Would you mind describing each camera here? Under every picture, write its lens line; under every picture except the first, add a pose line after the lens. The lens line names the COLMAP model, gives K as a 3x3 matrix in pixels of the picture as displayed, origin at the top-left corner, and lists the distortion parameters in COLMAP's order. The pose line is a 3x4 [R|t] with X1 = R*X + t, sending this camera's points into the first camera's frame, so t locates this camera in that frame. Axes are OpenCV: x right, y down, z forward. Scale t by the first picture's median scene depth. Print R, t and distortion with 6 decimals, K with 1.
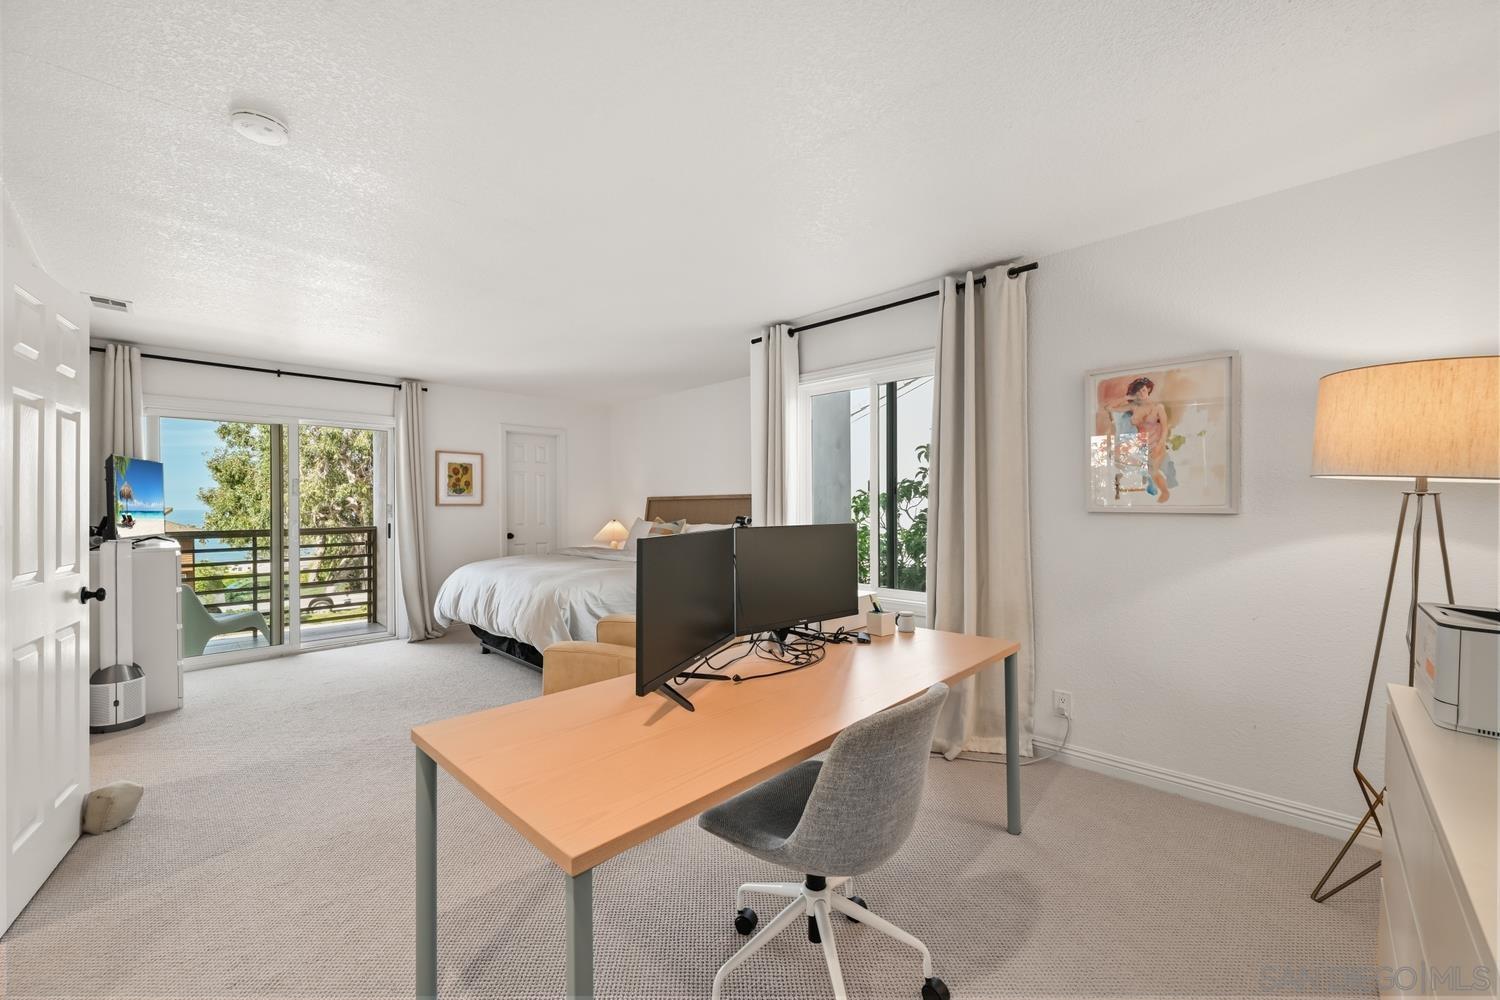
lens RADIAL K [[589.7, 0, 757.9], [0, 589.7, 506.6], [0, 0, 1]] dist [0.005358, -0.000237]
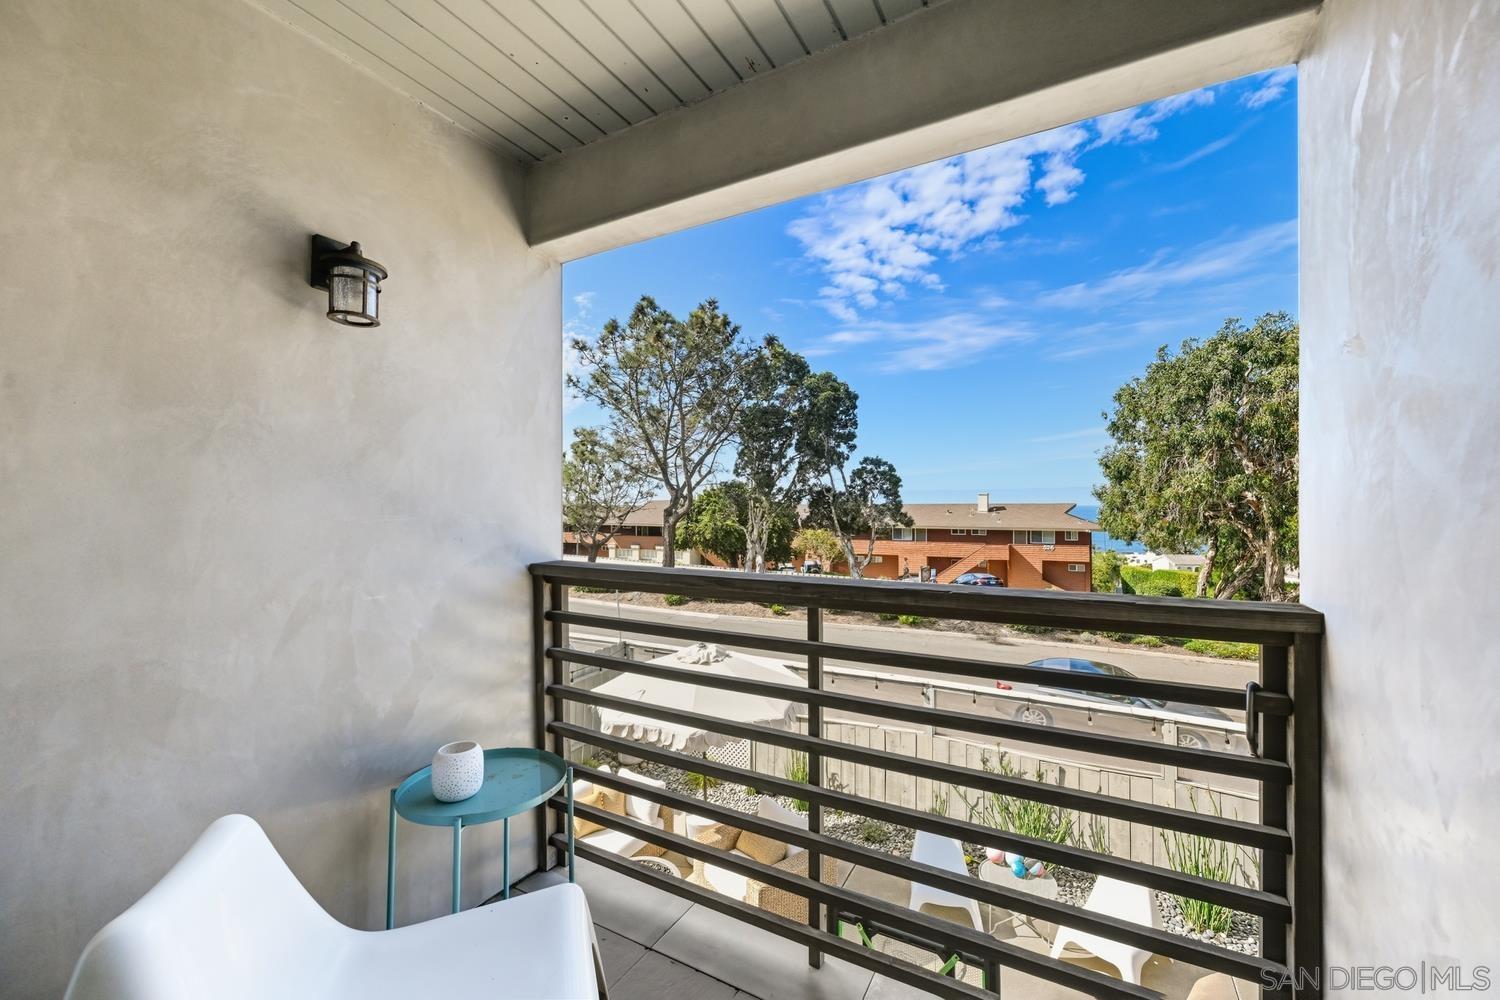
lens RADIAL K [[589.7, 0, 754.3], [0, 589.7, 498.9], [0, 0, 1]] dist [0.005358, -0.000237]
pose [[0.266217, -0.004085, -0.963905, -0.094297], [-0.002563, 0.999984, -0.004946, 0.000202], [0.963910, 0.003788, 0.266202, 0.143469]]
